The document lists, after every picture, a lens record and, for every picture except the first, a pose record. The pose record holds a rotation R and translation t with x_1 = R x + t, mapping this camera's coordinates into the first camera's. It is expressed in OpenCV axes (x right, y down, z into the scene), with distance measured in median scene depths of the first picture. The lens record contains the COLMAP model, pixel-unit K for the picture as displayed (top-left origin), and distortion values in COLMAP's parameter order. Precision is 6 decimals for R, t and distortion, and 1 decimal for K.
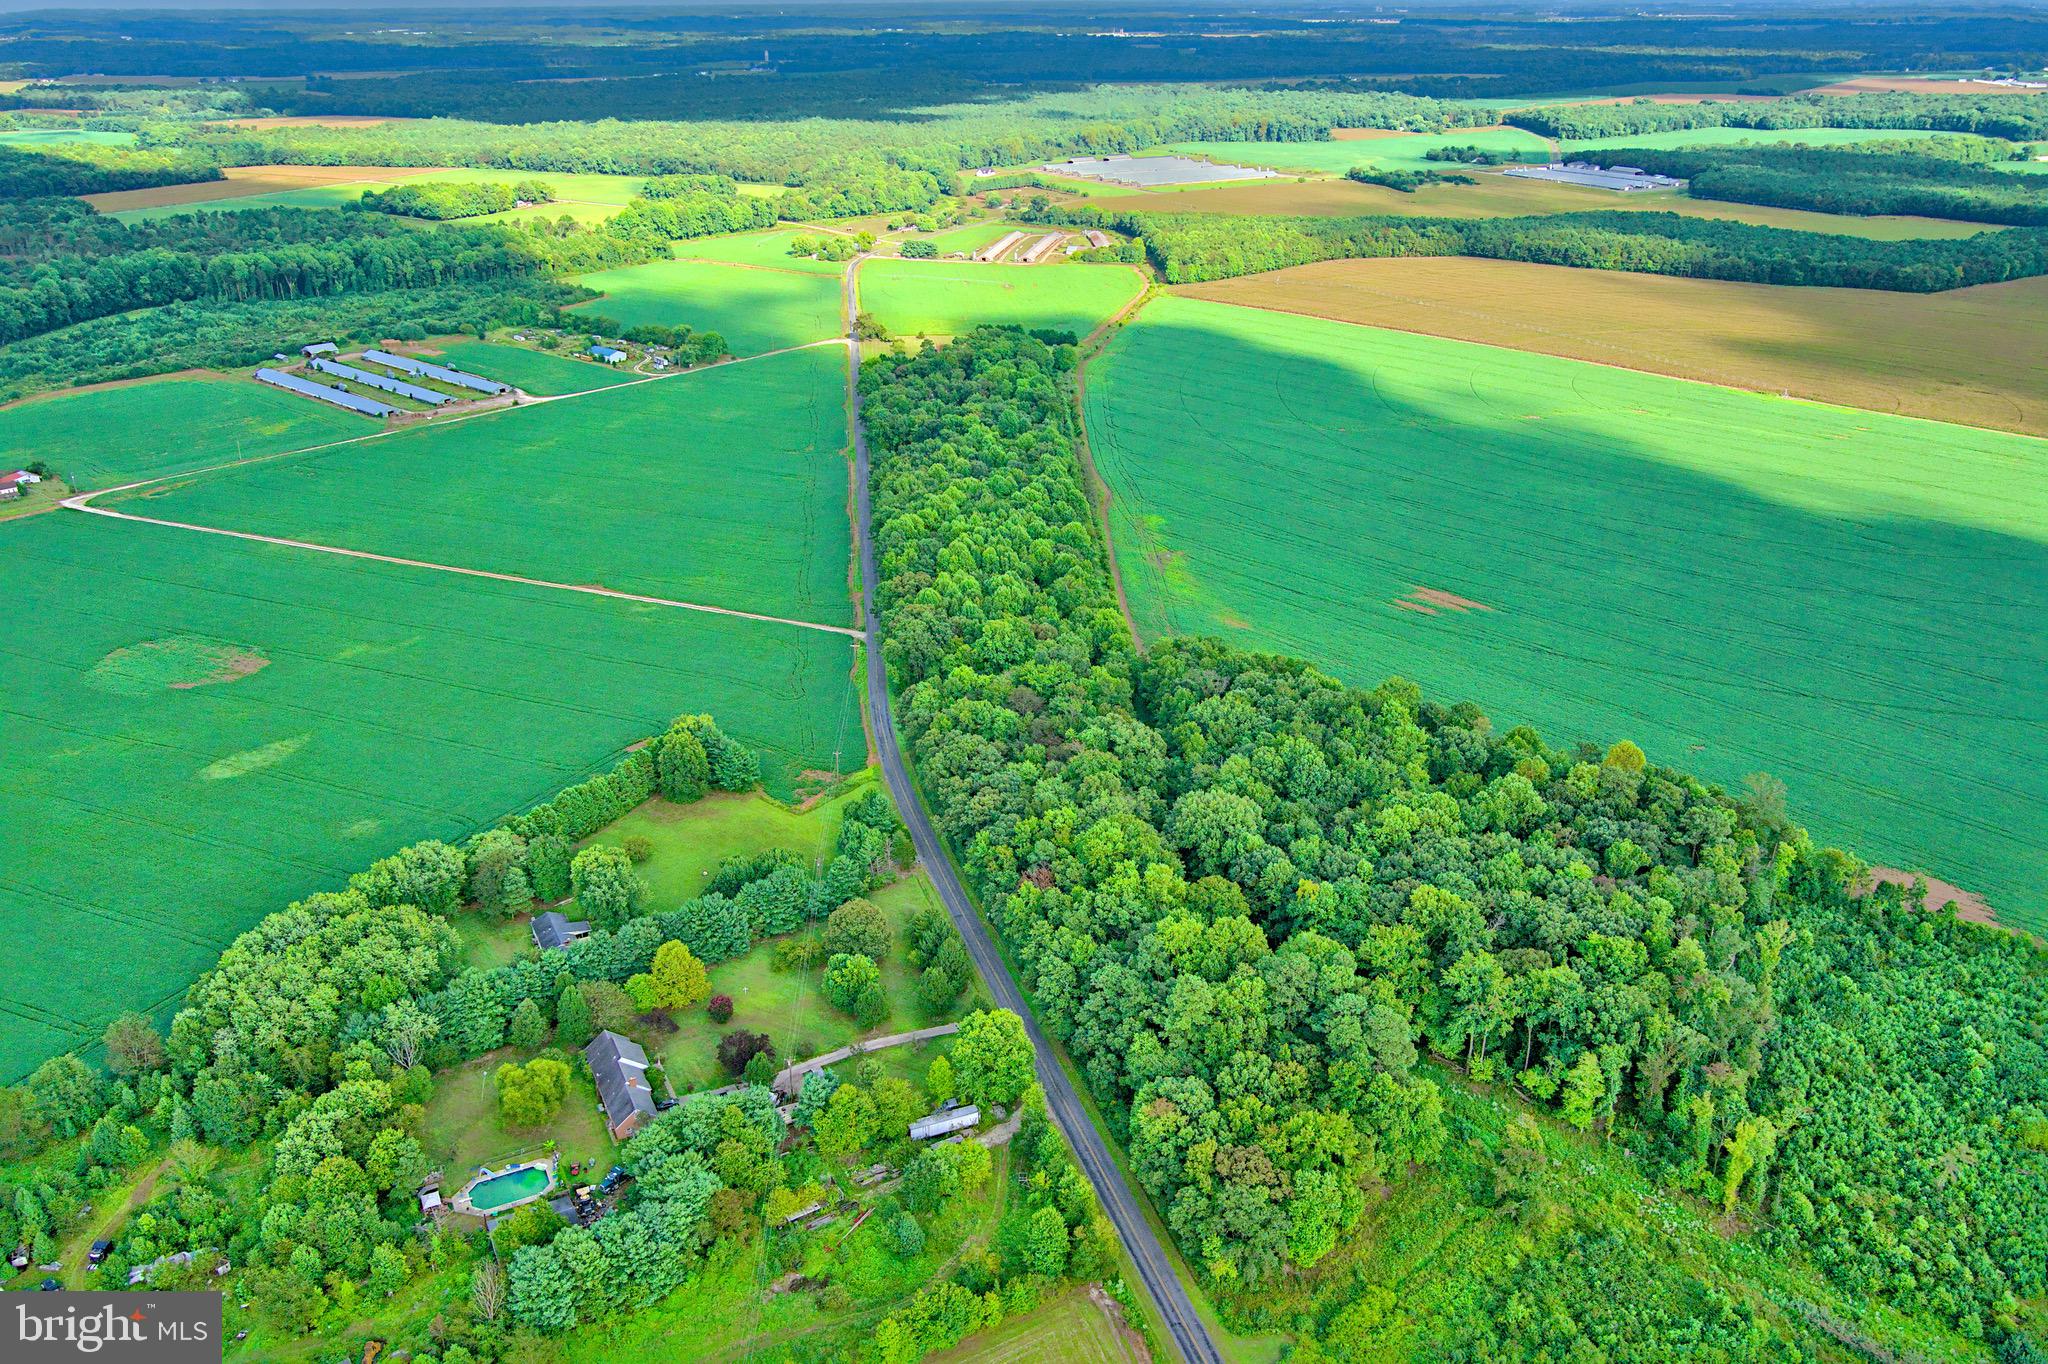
lens RADIAL K [[1613.1, 0, 1024.0], [0, 1613.1, 682.0], [0, 0, 1]] dist [-0.033072, 0.056118]
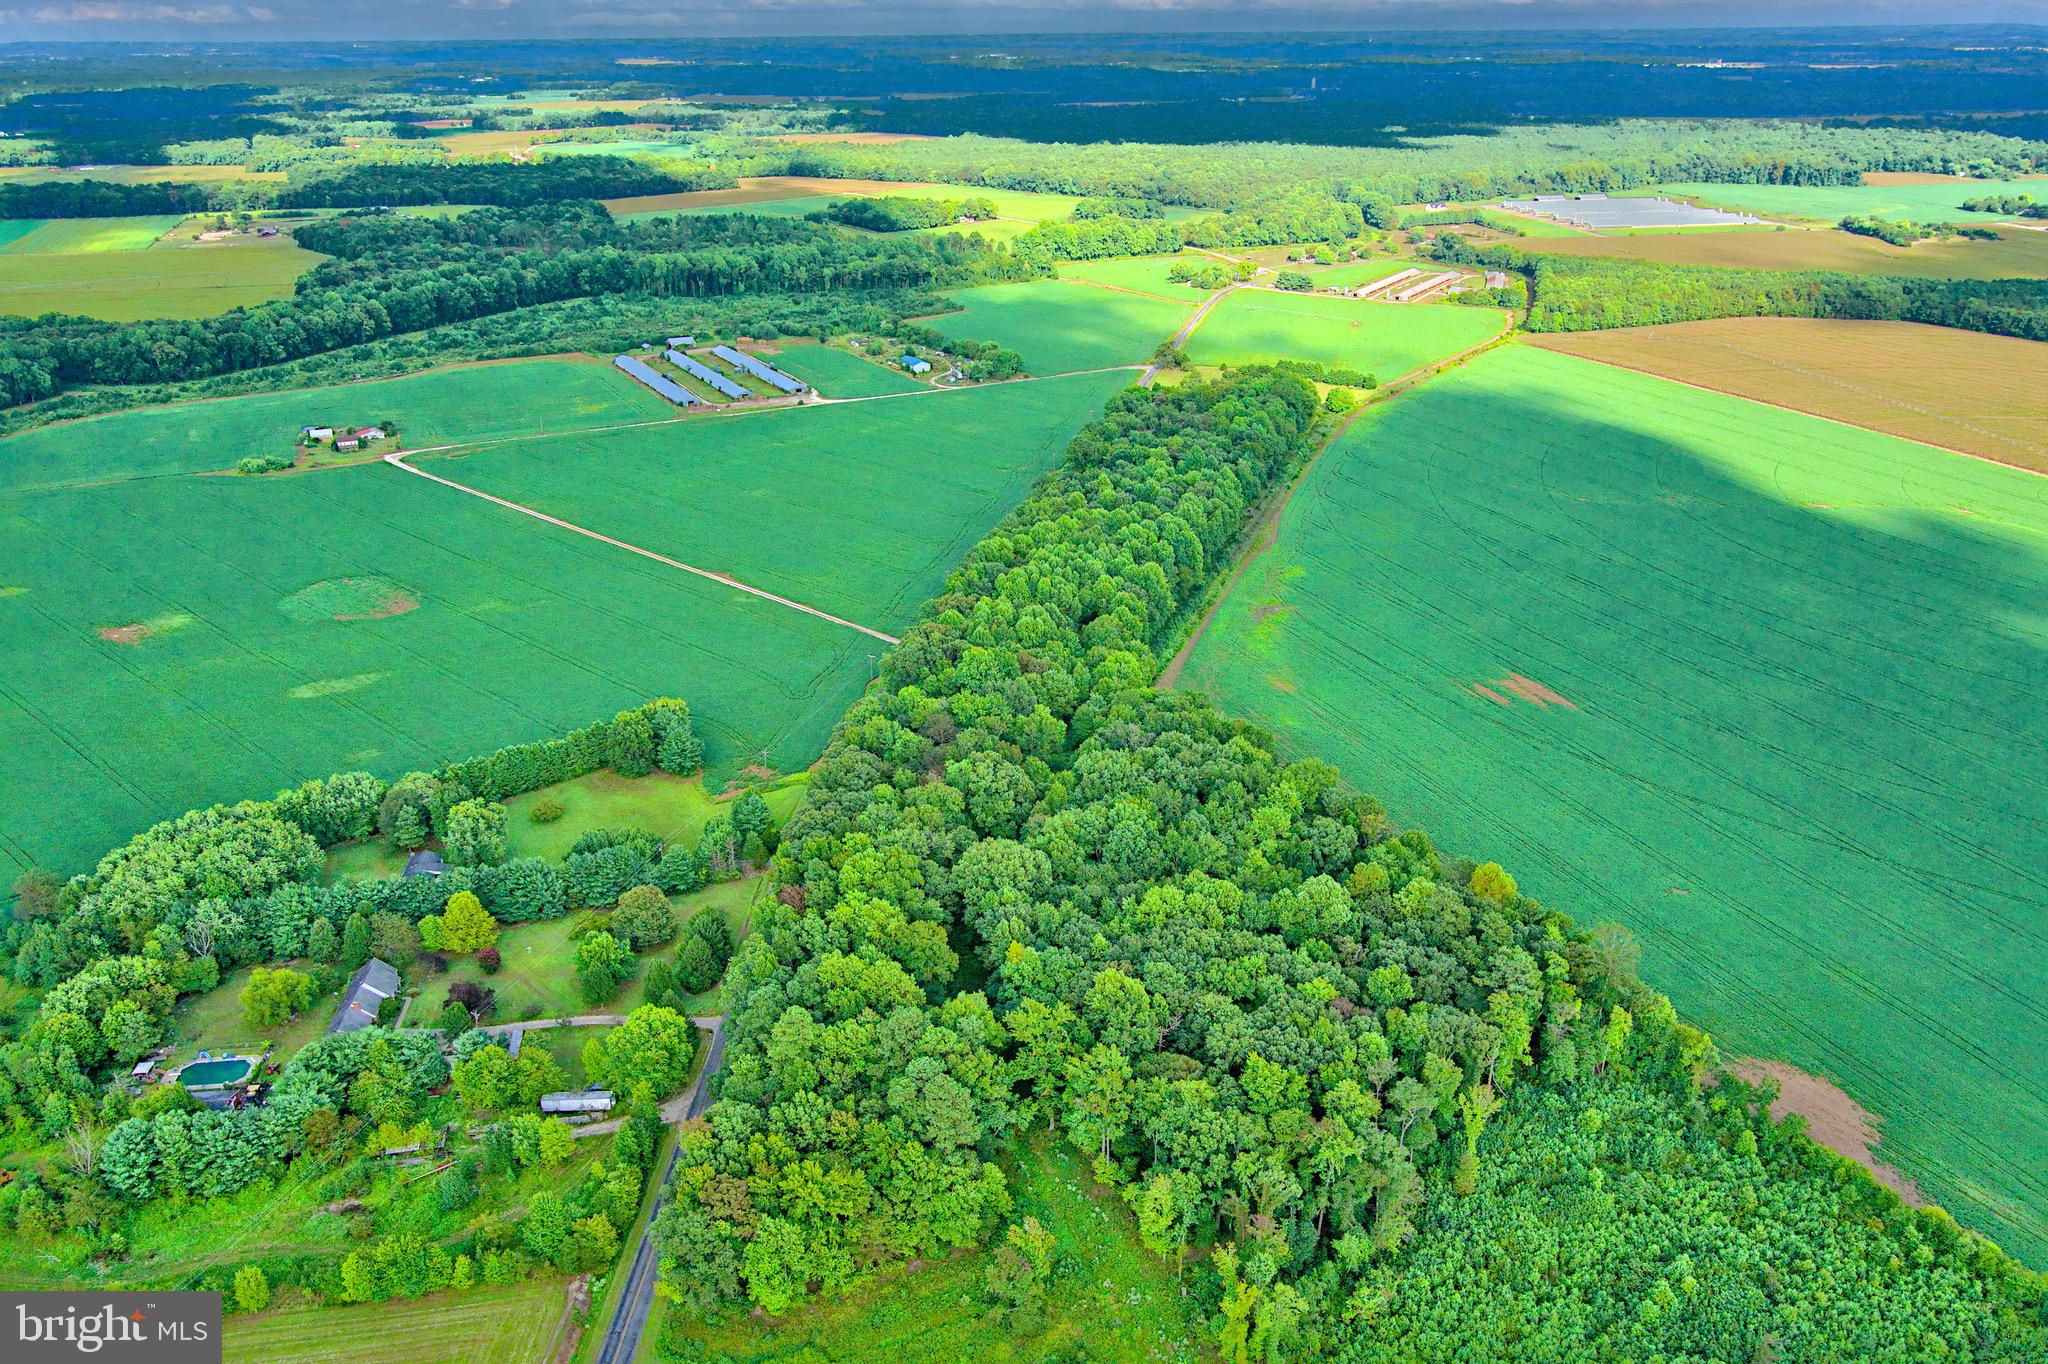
lens RADIAL K [[1613.1, 0, 1024.0], [0, 1613.1, 682.0], [0, 0, 1]] dist [-0.033072, 0.056118]
pose [[0.937820, 0.130617, -0.321611, 0.195802], [-0.135199, 0.990785, 0.008151, -0.017057], [0.319712, 0.035837, 0.946837, 0.032743]]
